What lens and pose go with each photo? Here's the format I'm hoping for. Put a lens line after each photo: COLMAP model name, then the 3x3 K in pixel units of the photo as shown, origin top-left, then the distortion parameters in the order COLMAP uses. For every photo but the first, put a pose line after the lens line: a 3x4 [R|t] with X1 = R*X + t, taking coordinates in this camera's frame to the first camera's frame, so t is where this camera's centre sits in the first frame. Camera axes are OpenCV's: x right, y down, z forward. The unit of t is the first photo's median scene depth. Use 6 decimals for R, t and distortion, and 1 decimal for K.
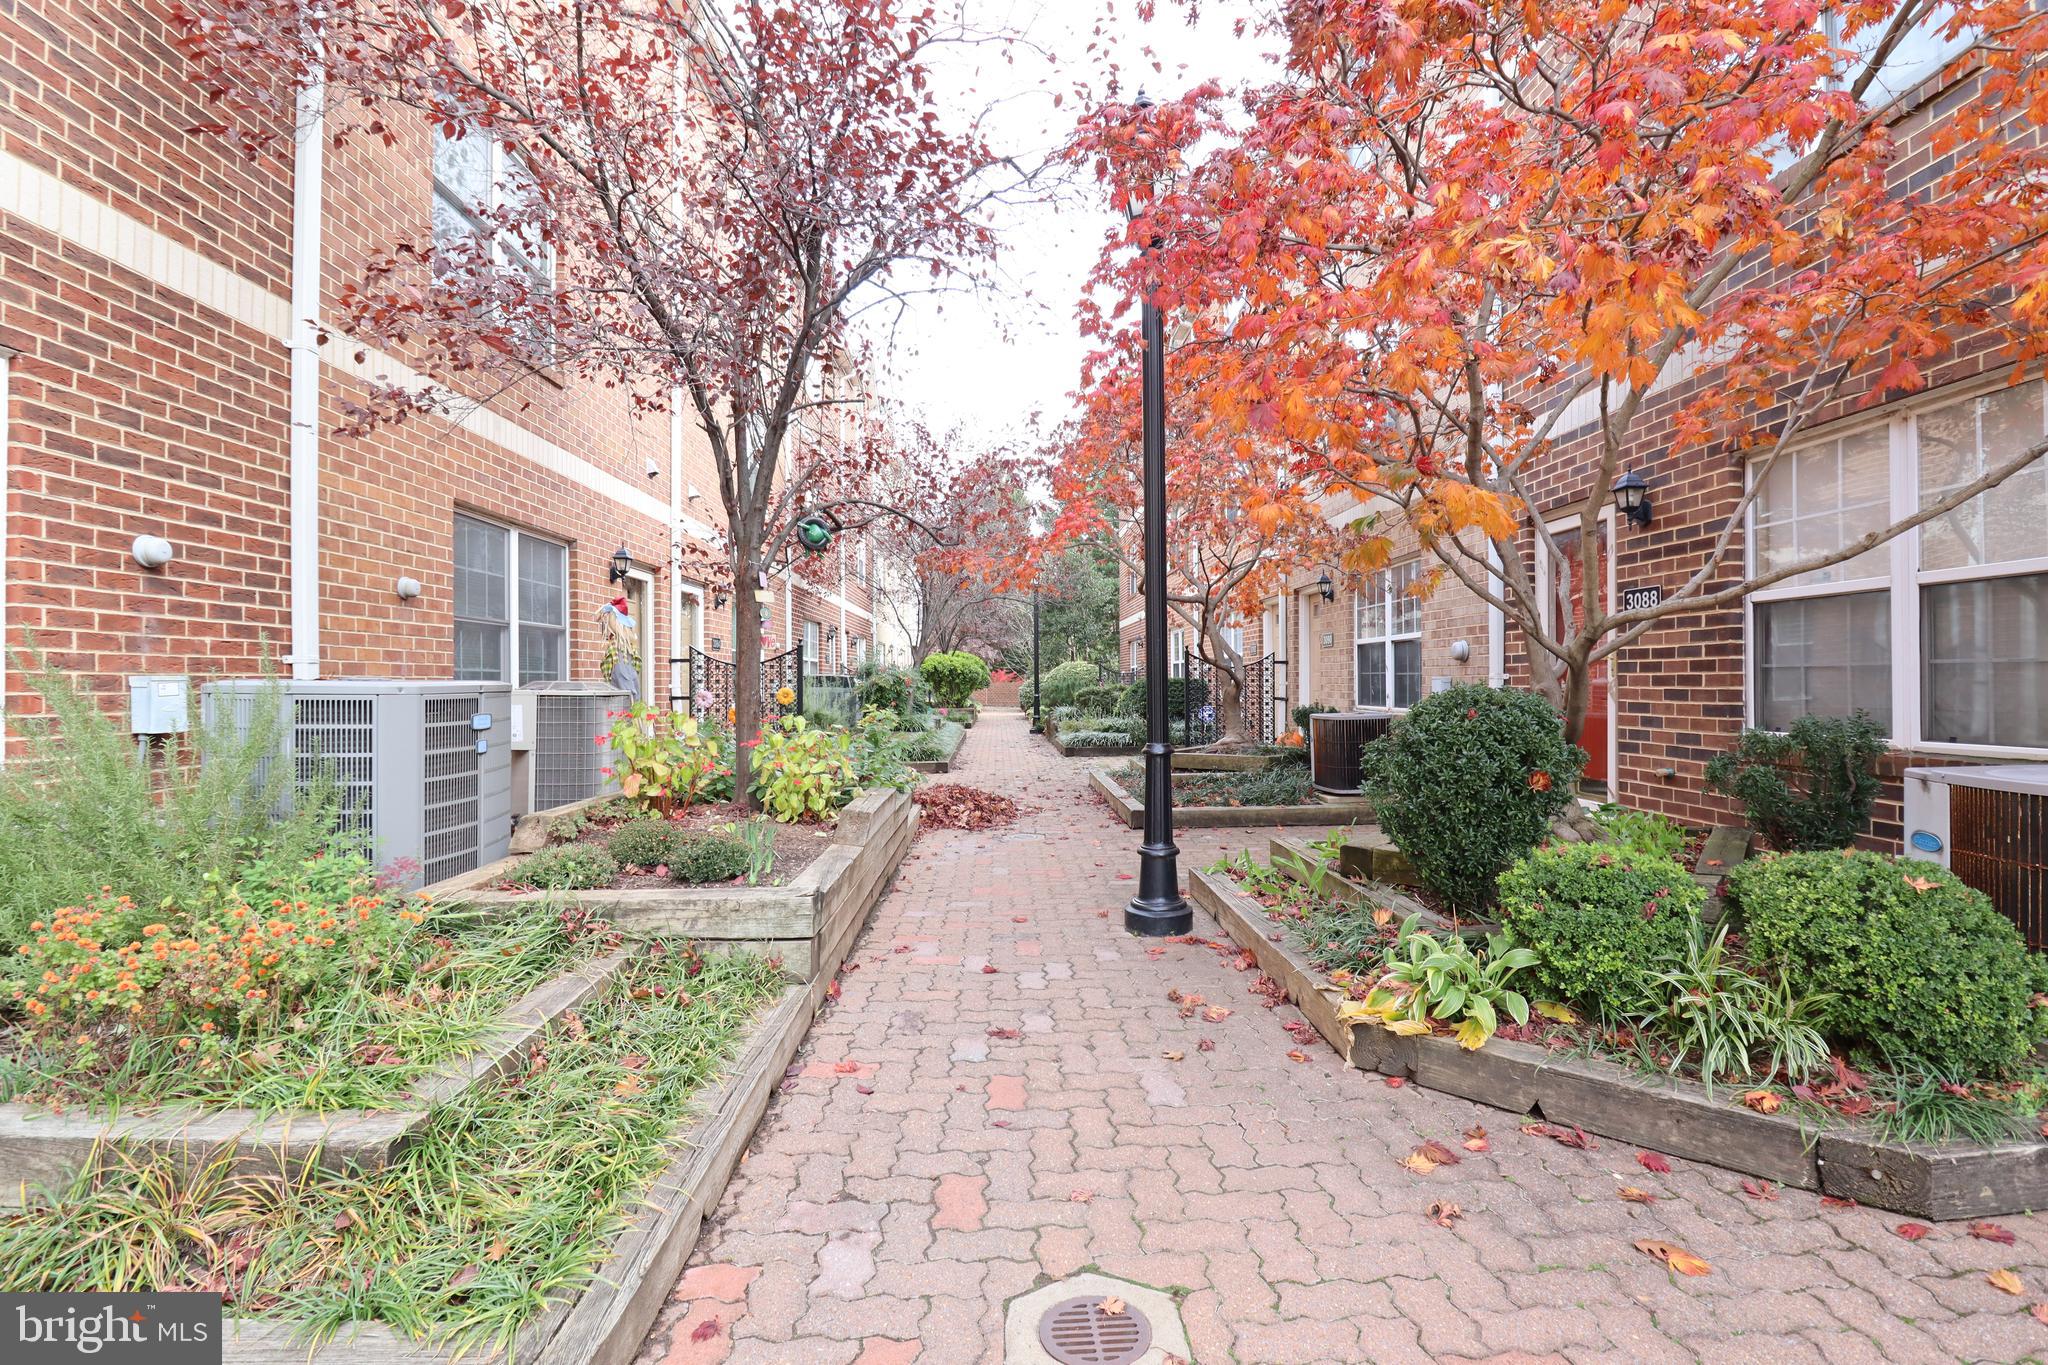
lens RADIAL K [[1060.2, 0, 1029.9], [0, 1060.2, 679.7], [0, 0, 1]] dist [0.006207, -0.017067]
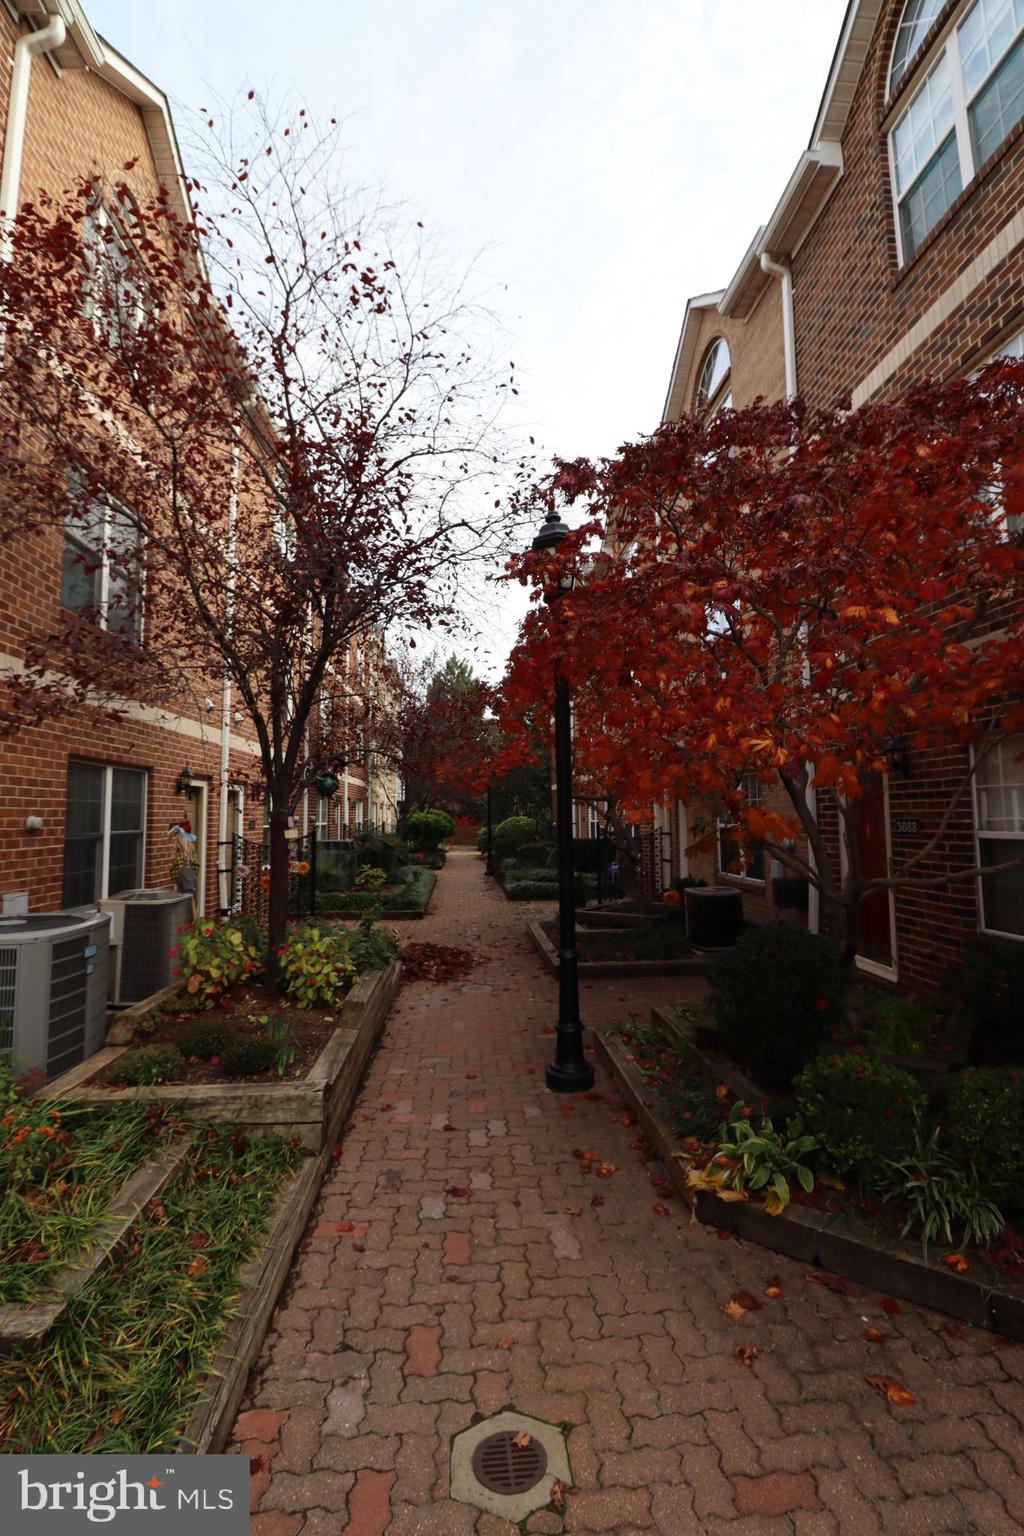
lens RADIAL K [[906.6, 0, 527.8], [0, 906.6, 549.1], [0, 0, 1]] dist [0.005783, -0.013544]
pose [[0.999635, -0.001844, 0.026965, 0.041049], [0.004375, 0.995553, -0.094106, -0.426874], [-0.026672, 0.094190, 0.995197, -0.307753]]
